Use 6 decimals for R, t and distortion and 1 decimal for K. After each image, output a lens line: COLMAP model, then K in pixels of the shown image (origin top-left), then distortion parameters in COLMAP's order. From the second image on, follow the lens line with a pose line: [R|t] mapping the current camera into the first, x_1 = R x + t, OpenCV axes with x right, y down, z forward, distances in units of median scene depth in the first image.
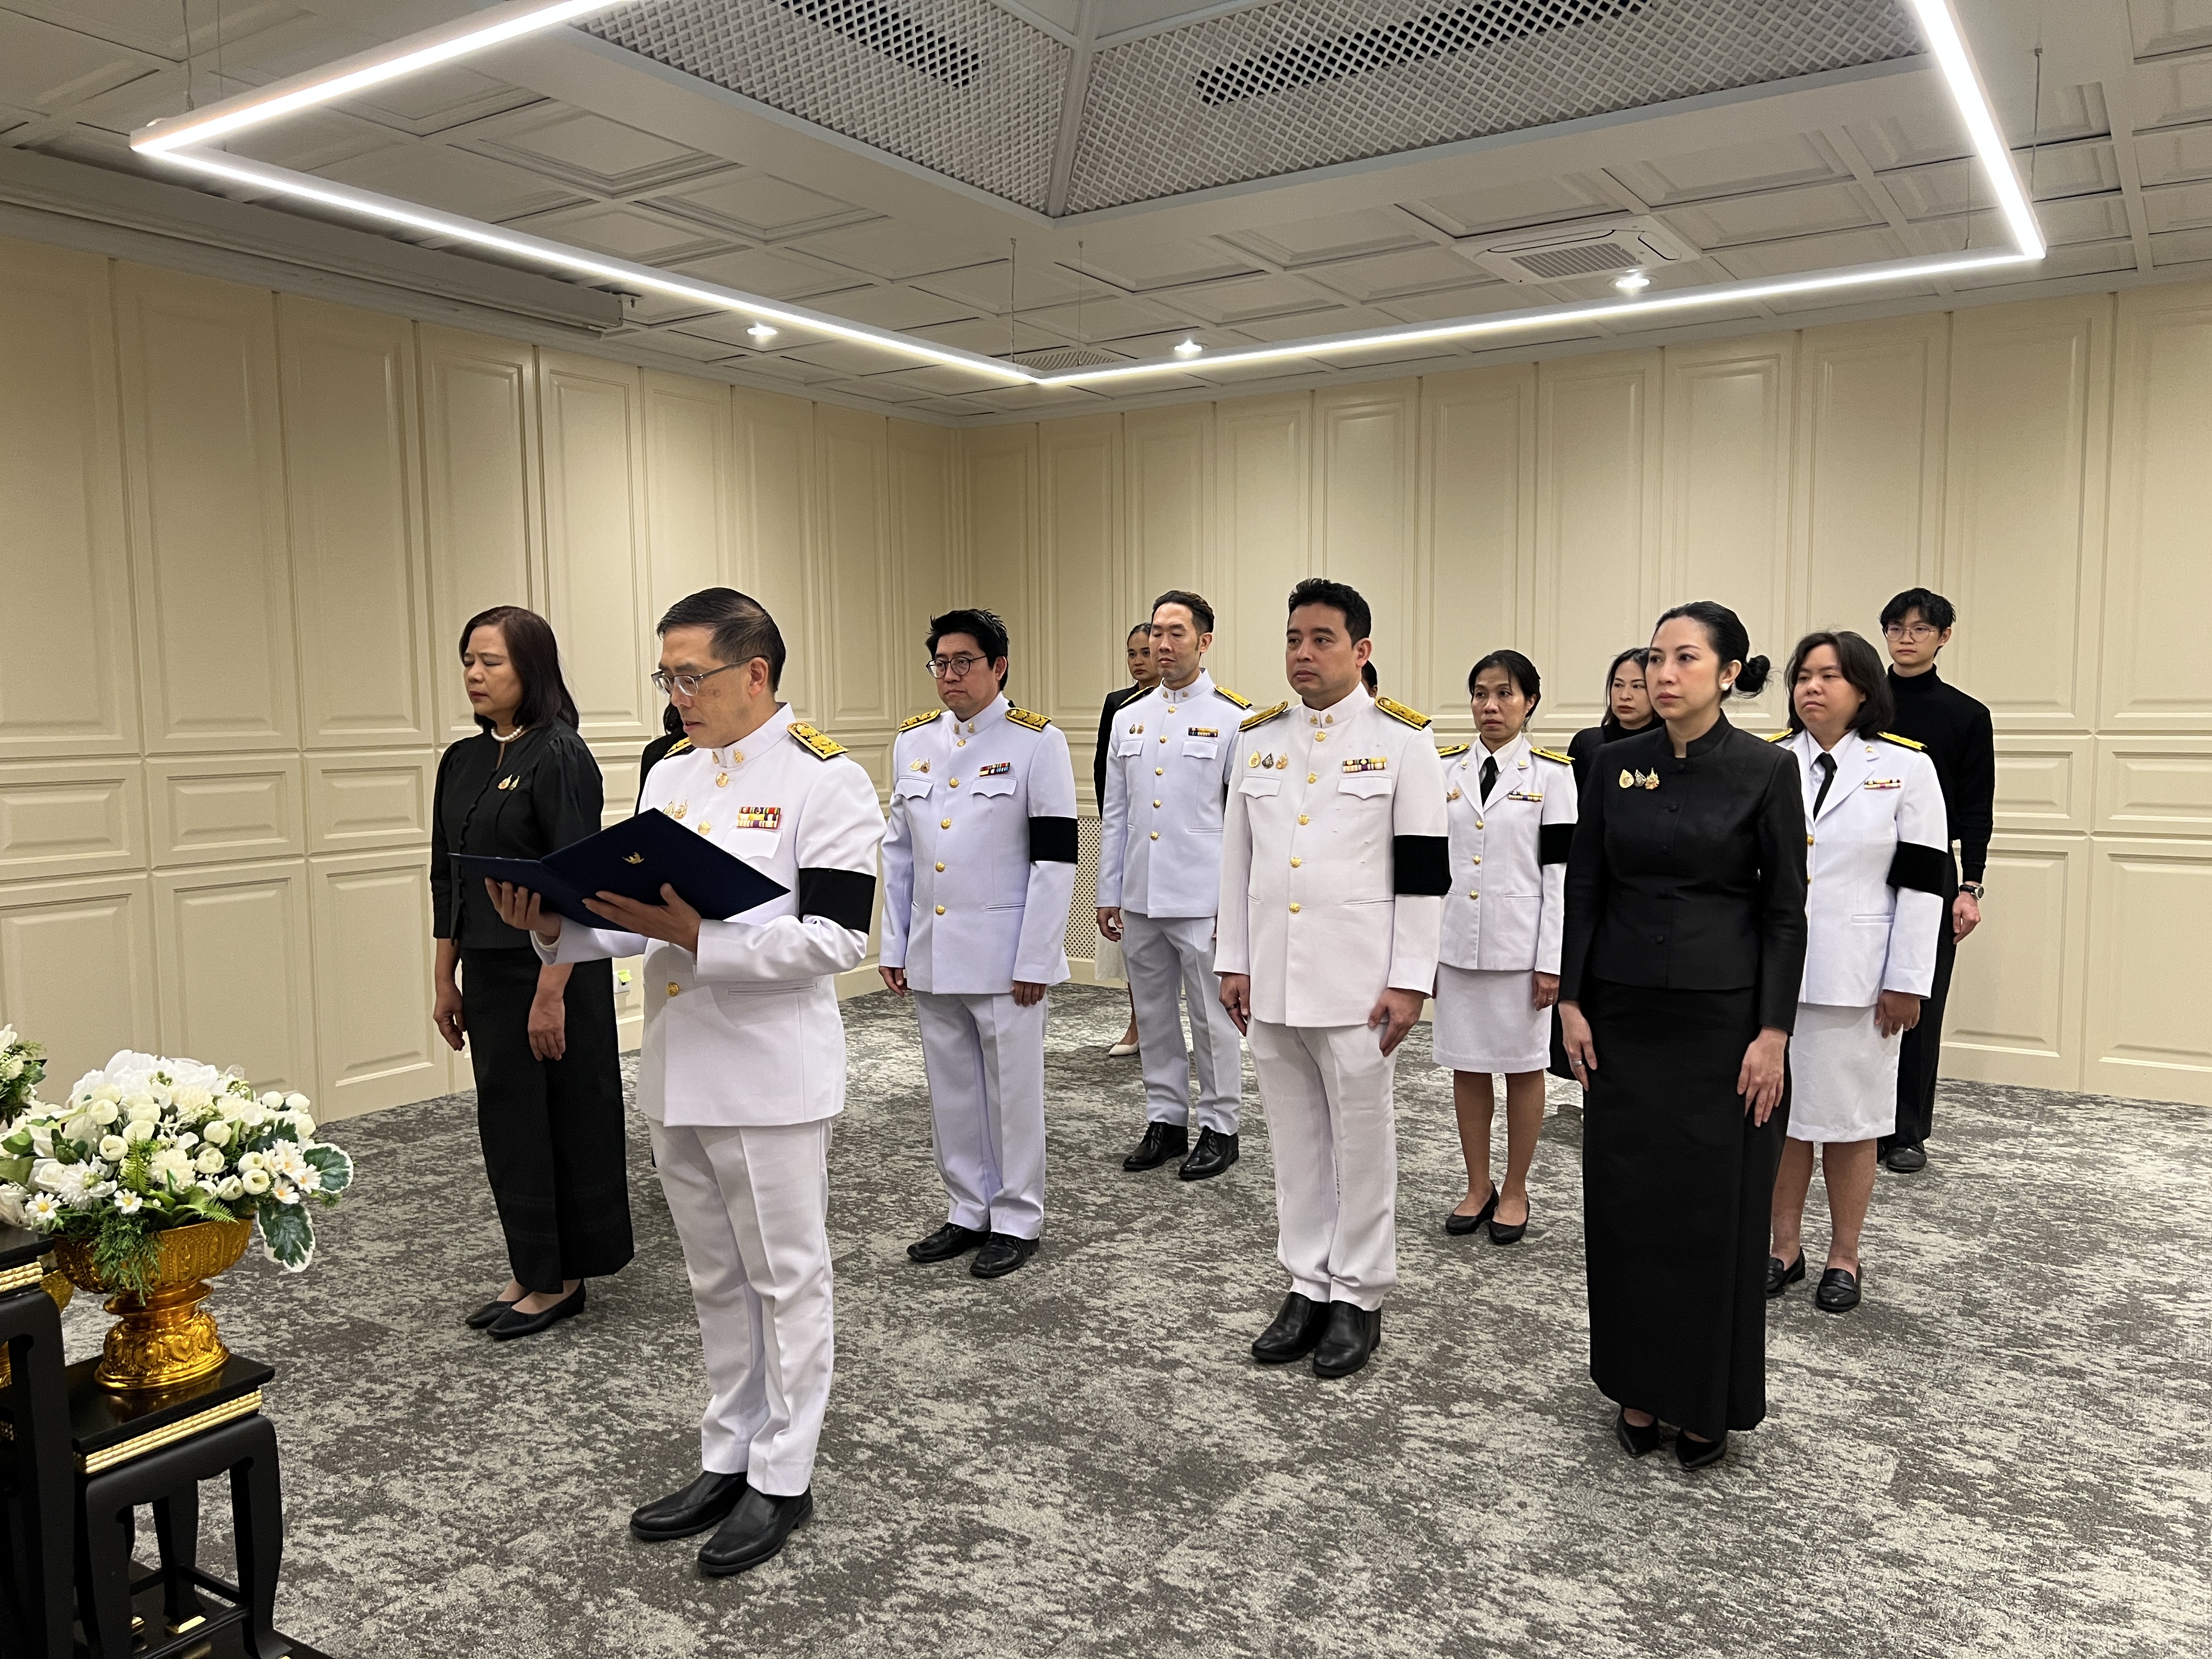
lens RADIAL K [[1649.5, 0, 1102.1], [0, 1649.5, 820.2], [0, 0, 1]] dist [0.064936, -0.058406]
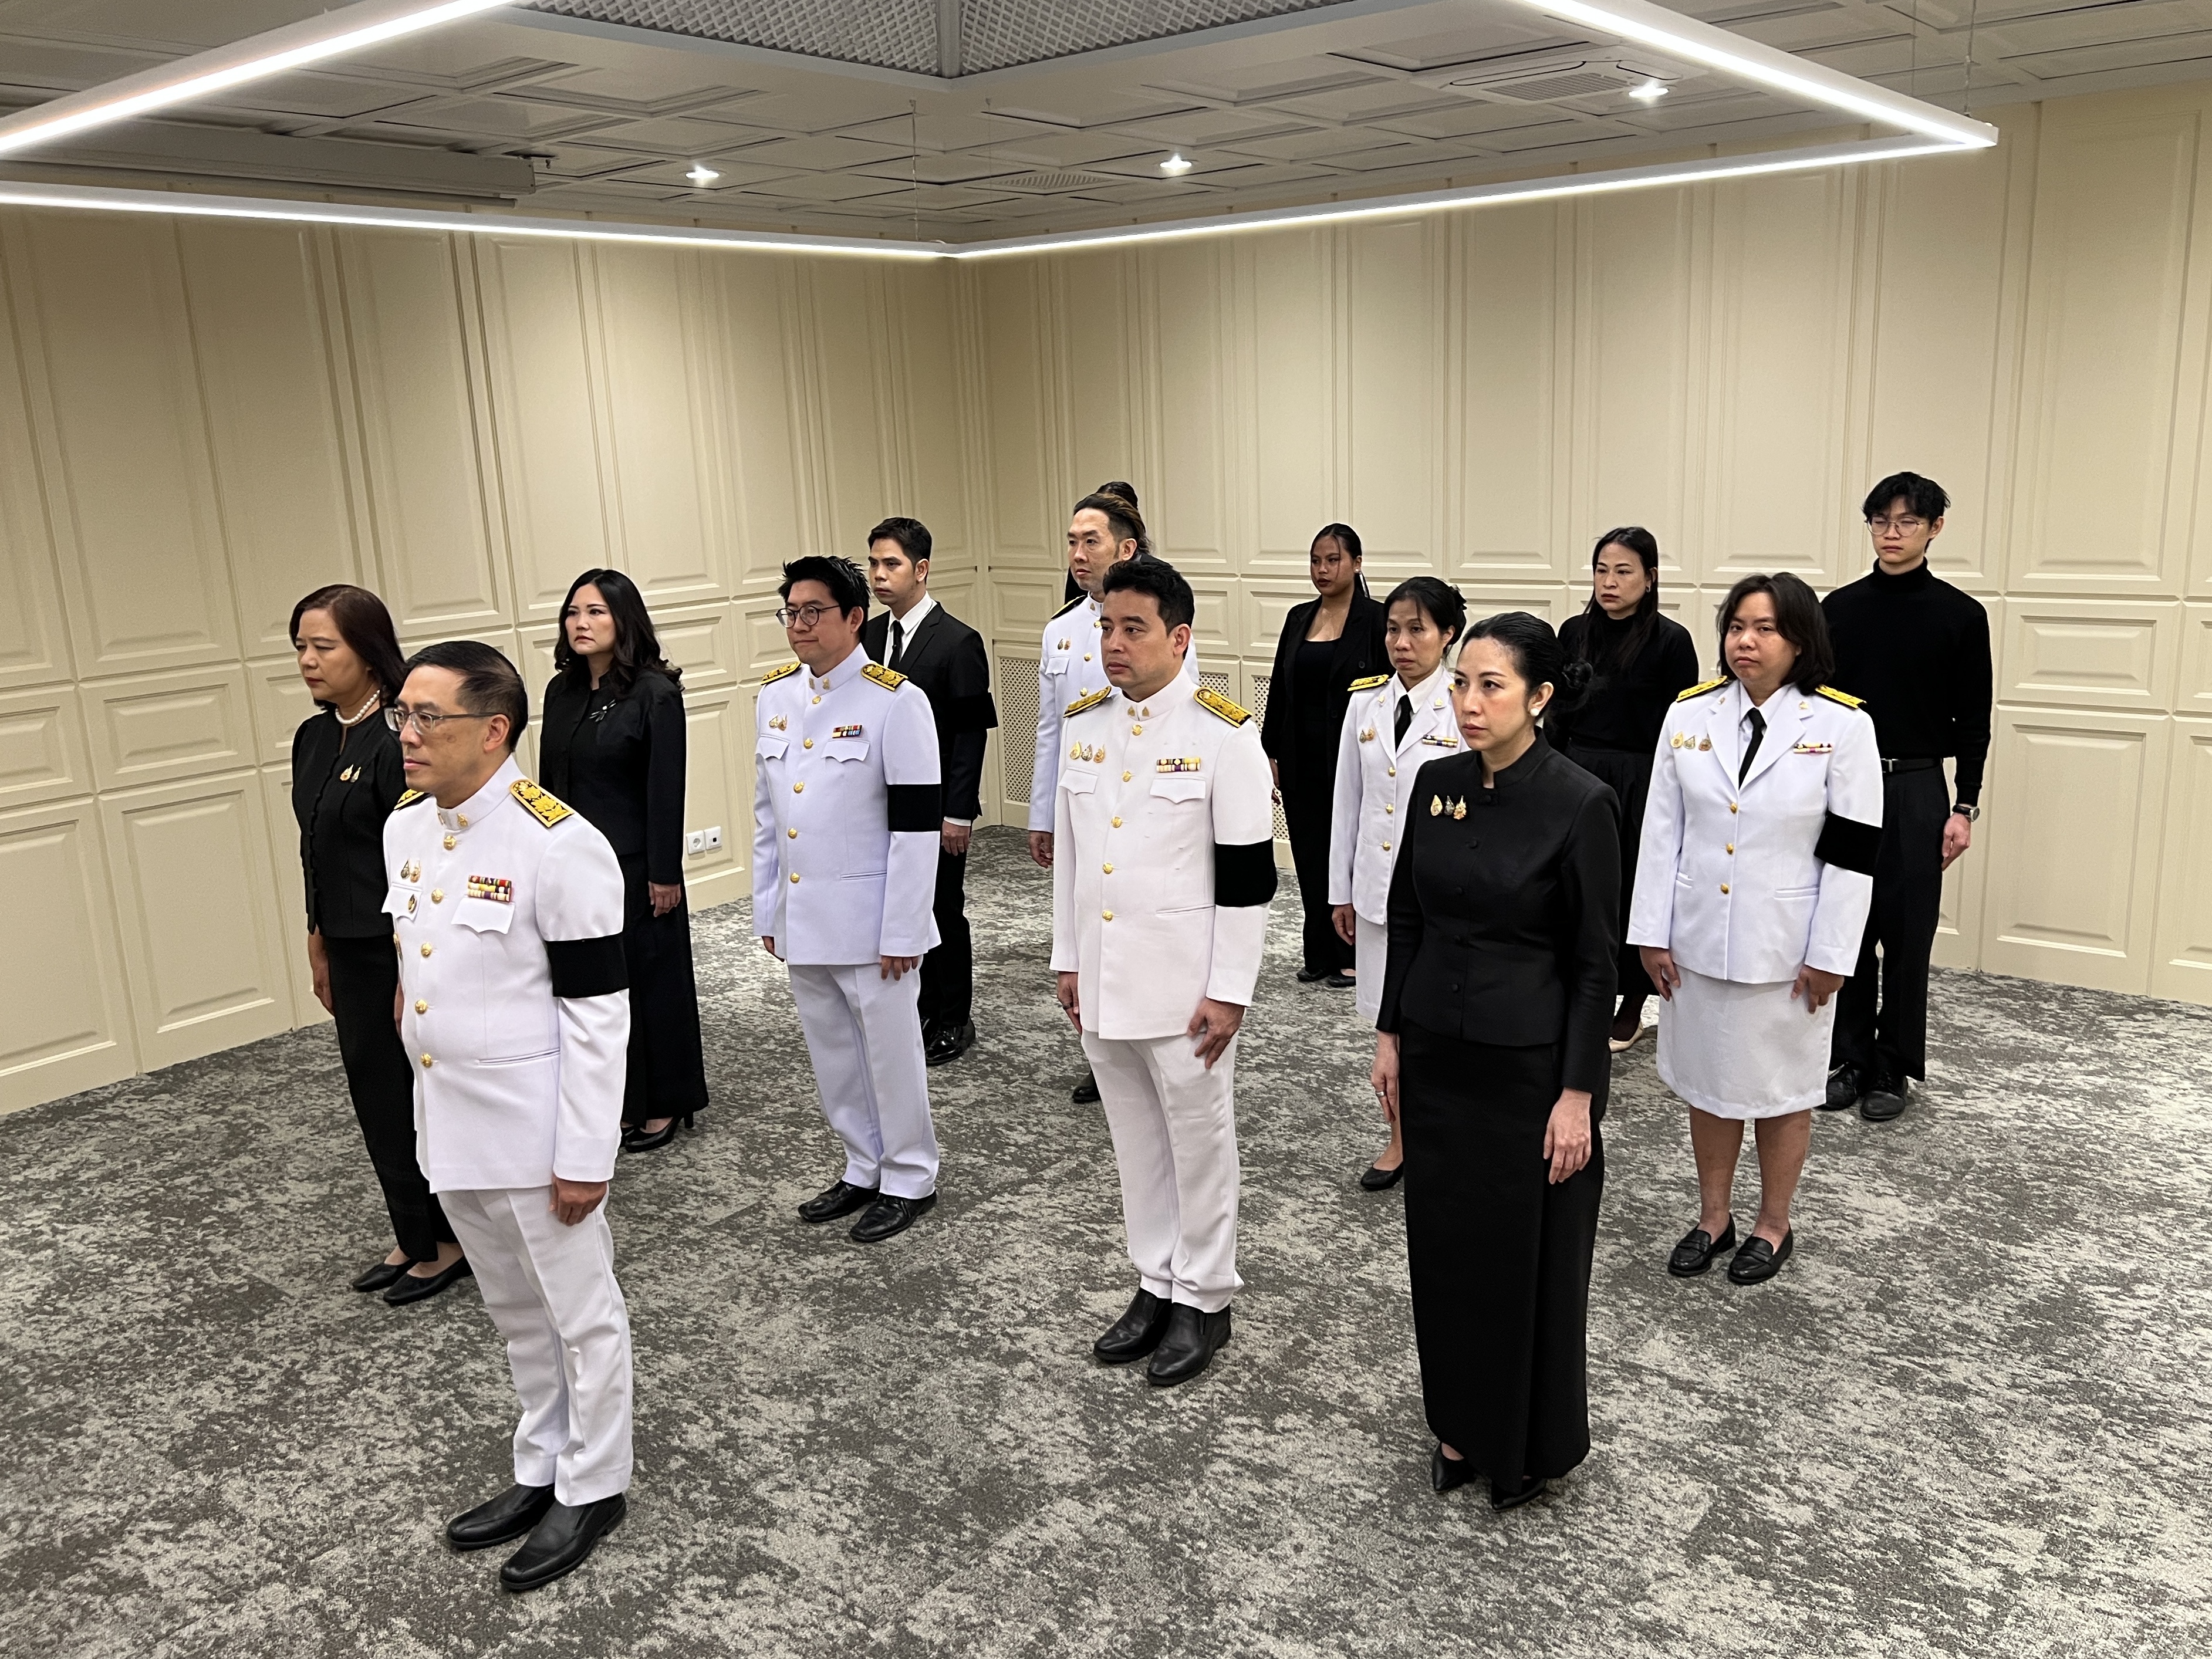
lens RADIAL K [[1773.4, 0, 1106.0], [0, 1773.4, 829.5], [0, 0, 1]] dist [0.045196, -0.032407]
pose [[0.994309, -0.010317, -0.106036, 0.222991], [0.026634, 0.987767, 0.153648, -0.151209], [0.103153, -0.155598, 0.982420, 0.017416]]
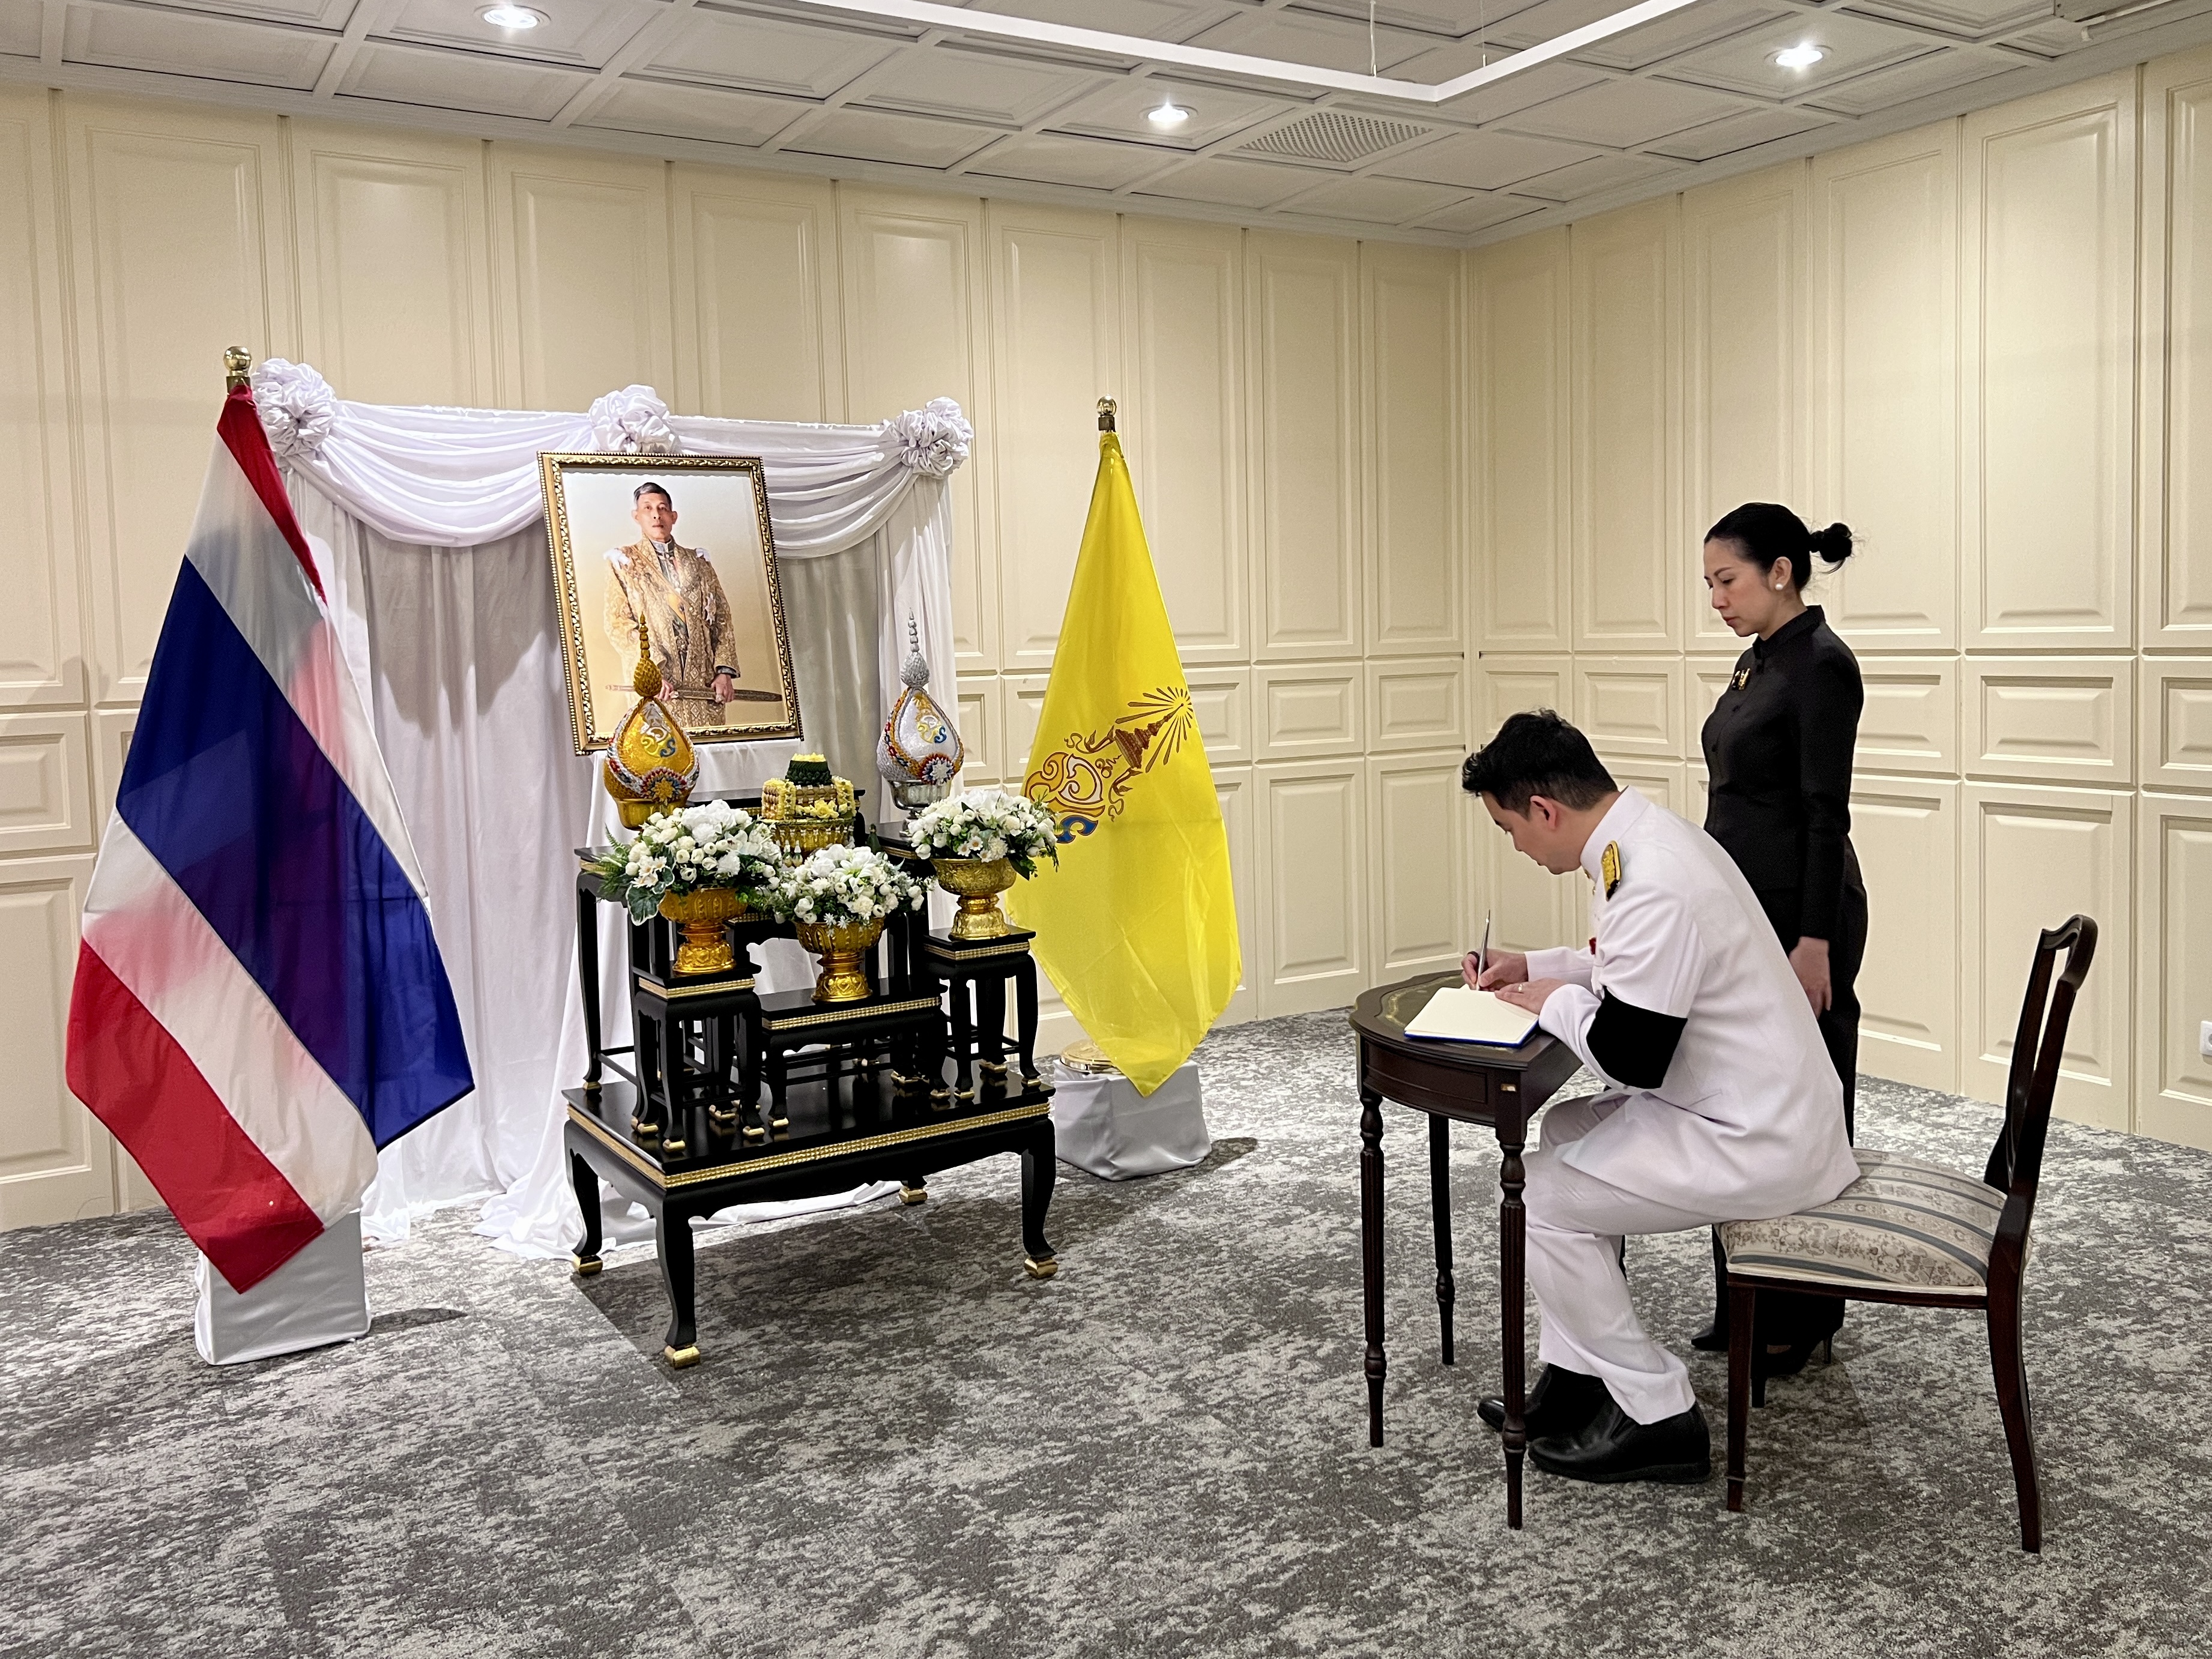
lens RADIAL K [[1838.1, 0, 1154.5], [0, 1838.1, 757.8], [0, 0, 1]] dist [0.059834, -0.051841]
pose [[-0.420623, 0.082178, -0.903506, 0.561944], [-0.041649, 0.993090, 0.109716, -0.081323], [0.906279, 0.083780, -0.414294, 1.199976]]
